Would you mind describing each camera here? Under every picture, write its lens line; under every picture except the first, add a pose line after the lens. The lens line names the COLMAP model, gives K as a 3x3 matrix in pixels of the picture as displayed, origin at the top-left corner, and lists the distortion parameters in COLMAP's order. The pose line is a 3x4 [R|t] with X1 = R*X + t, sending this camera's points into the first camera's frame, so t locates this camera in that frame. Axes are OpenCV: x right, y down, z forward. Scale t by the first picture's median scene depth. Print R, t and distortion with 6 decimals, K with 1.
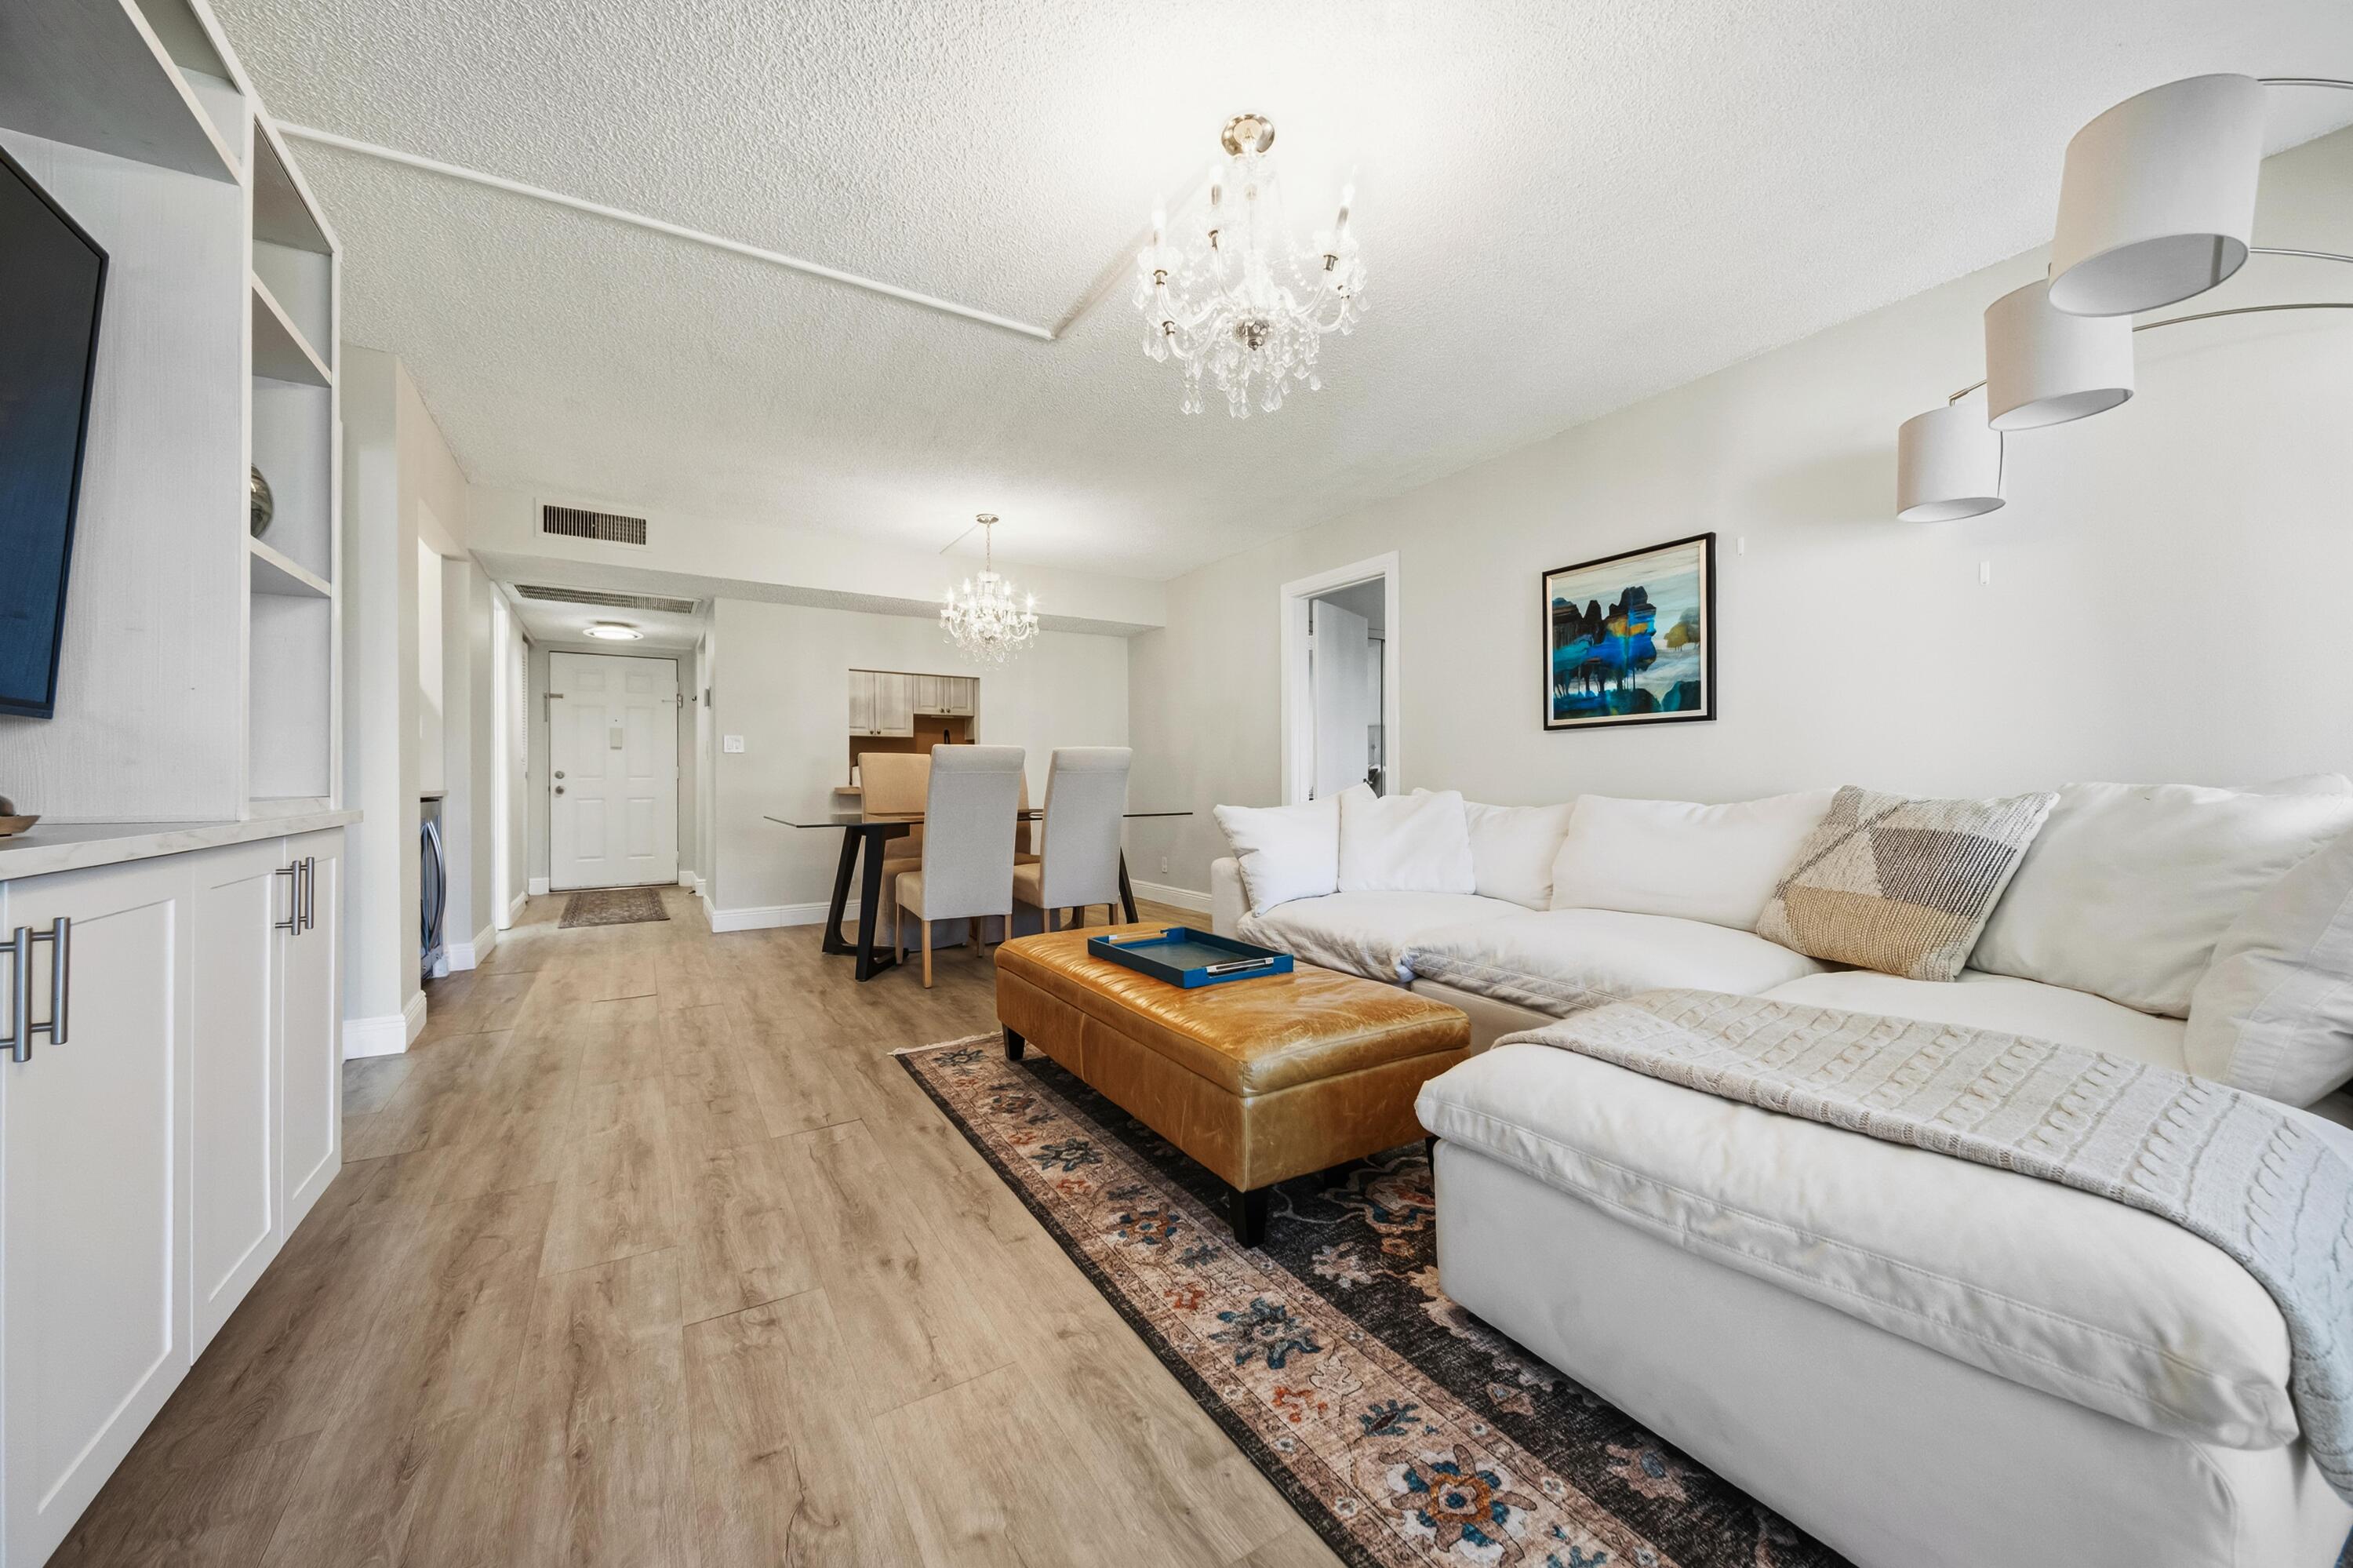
lens RADIAL K [[860.6, 0, 1176.9], [0, 860.6, 773.0], [0, 0, 1]] dist [-0.000140, -0.000026]
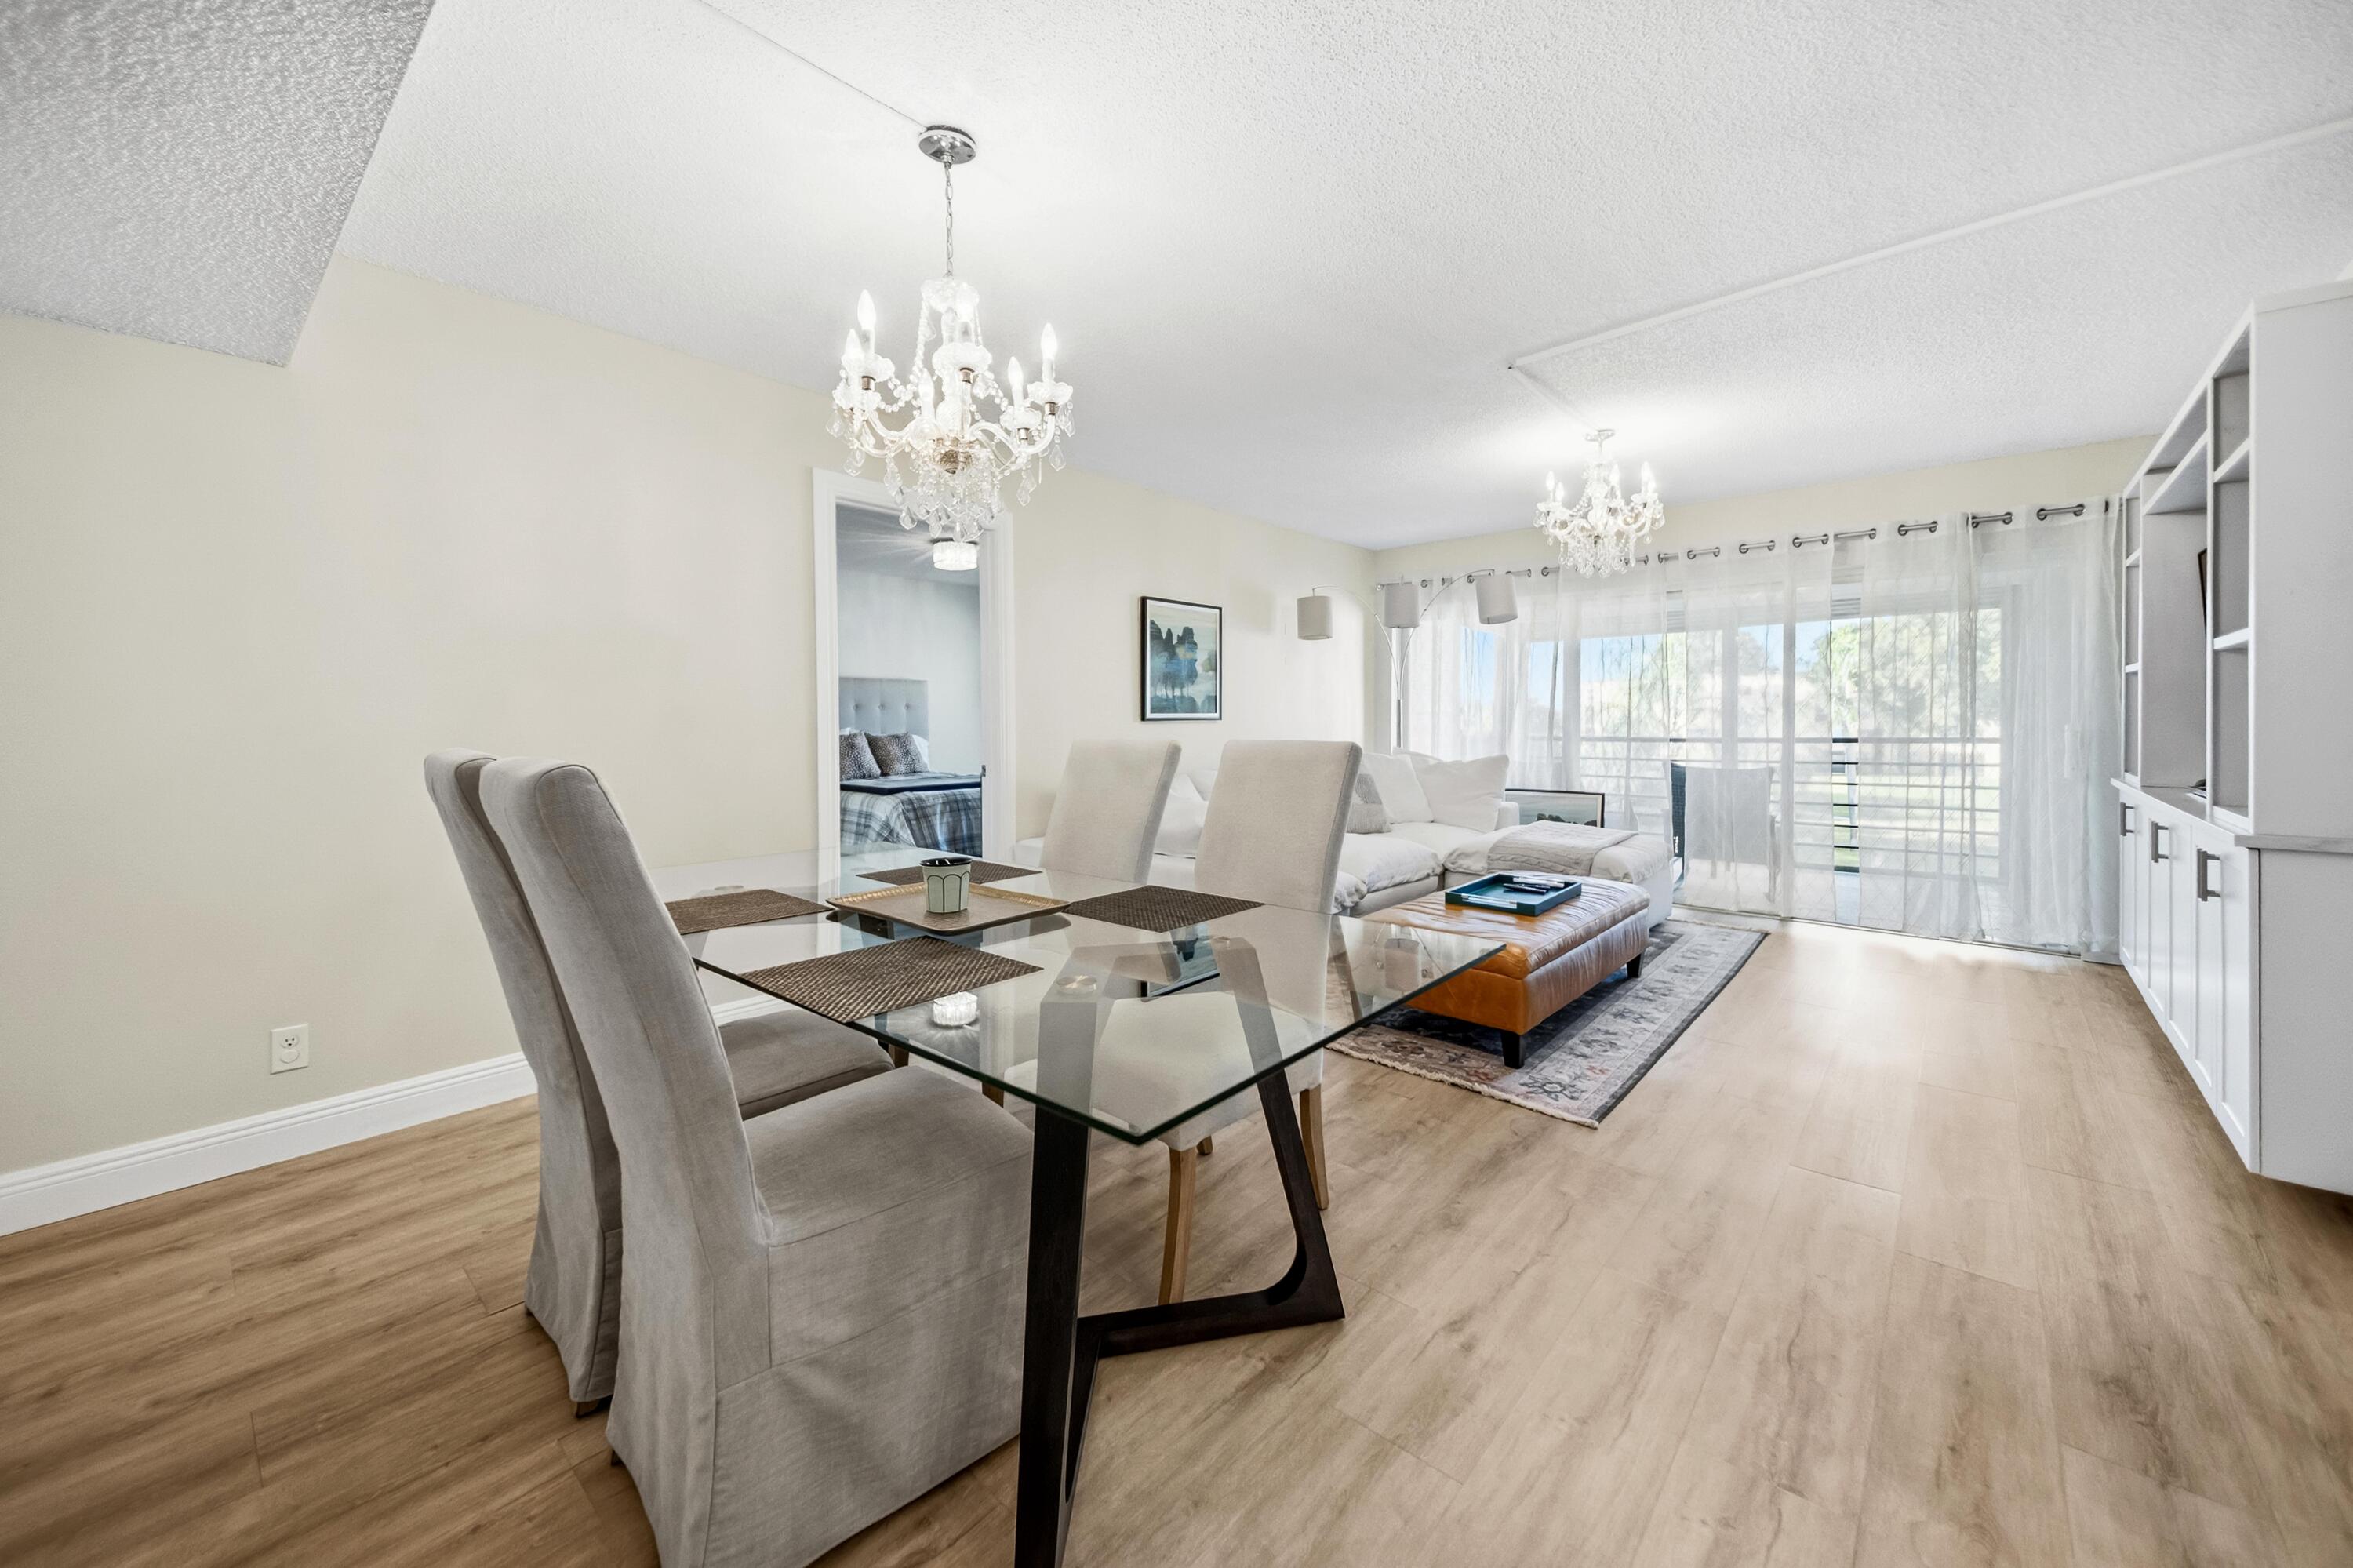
lens RADIAL K [[860.6, 0, 1198.1], [0, 860.6, 721.4], [0, 0, 1]] dist [-0.000140, -0.000026]
pose [[-0.284018, -0.002983, 0.958814, -0.919578], [-0.001097, 0.999996, 0.002786, -0.060188], [-0.958818, -0.000261, -0.284020, 1.453023]]
